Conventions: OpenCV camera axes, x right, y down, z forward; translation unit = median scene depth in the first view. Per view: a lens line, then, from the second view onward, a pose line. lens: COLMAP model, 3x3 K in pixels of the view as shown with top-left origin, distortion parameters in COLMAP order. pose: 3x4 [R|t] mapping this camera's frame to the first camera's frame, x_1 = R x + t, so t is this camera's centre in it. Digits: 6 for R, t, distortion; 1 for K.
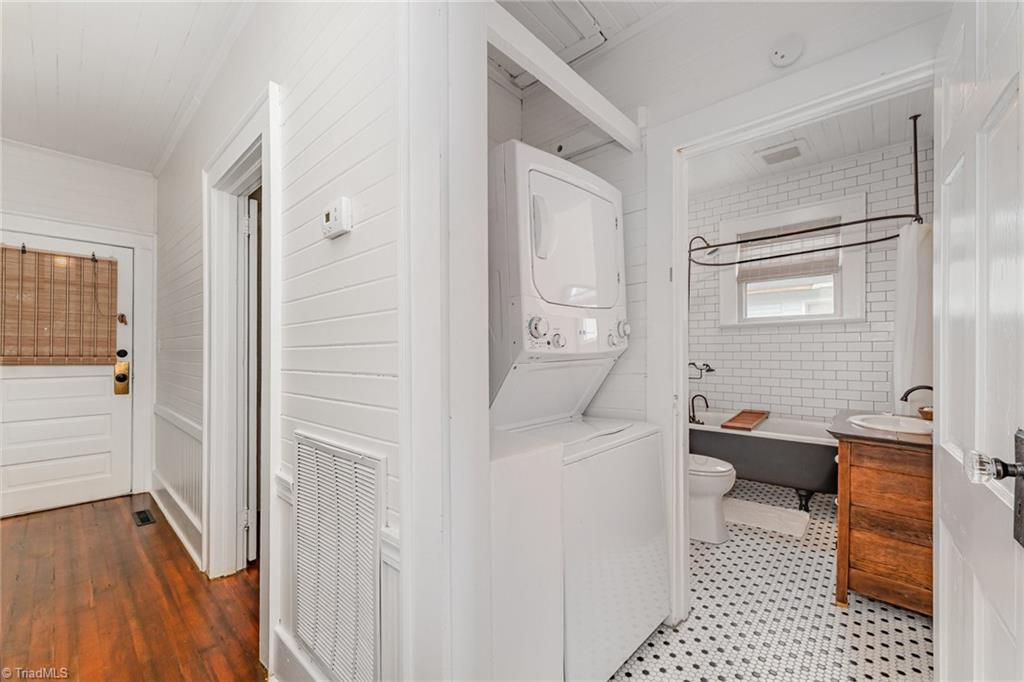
lens RADIAL K [[411.8, 0, 510.4], [0, 411.8, 342.4], [0, 0, 1]] dist [0.000819, -0.000176]
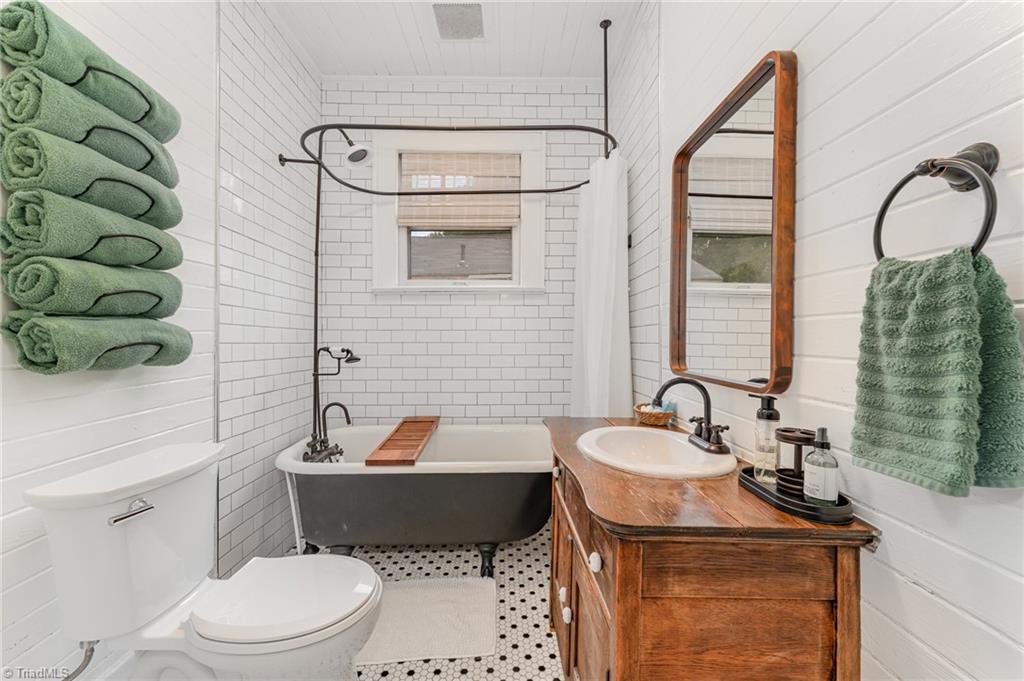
lens RADIAL K [[411.8, 0, 510.4], [0, 411.8, 341.9], [0, 0, 1]] dist [0.000819, -0.000176]
pose [[0.728599, -0.006129, 0.684913, 0.268416], [-0.013127, 0.999651, 0.022909, 0.028467], [-0.684815, -0.025683, 0.728264, 0.459295]]
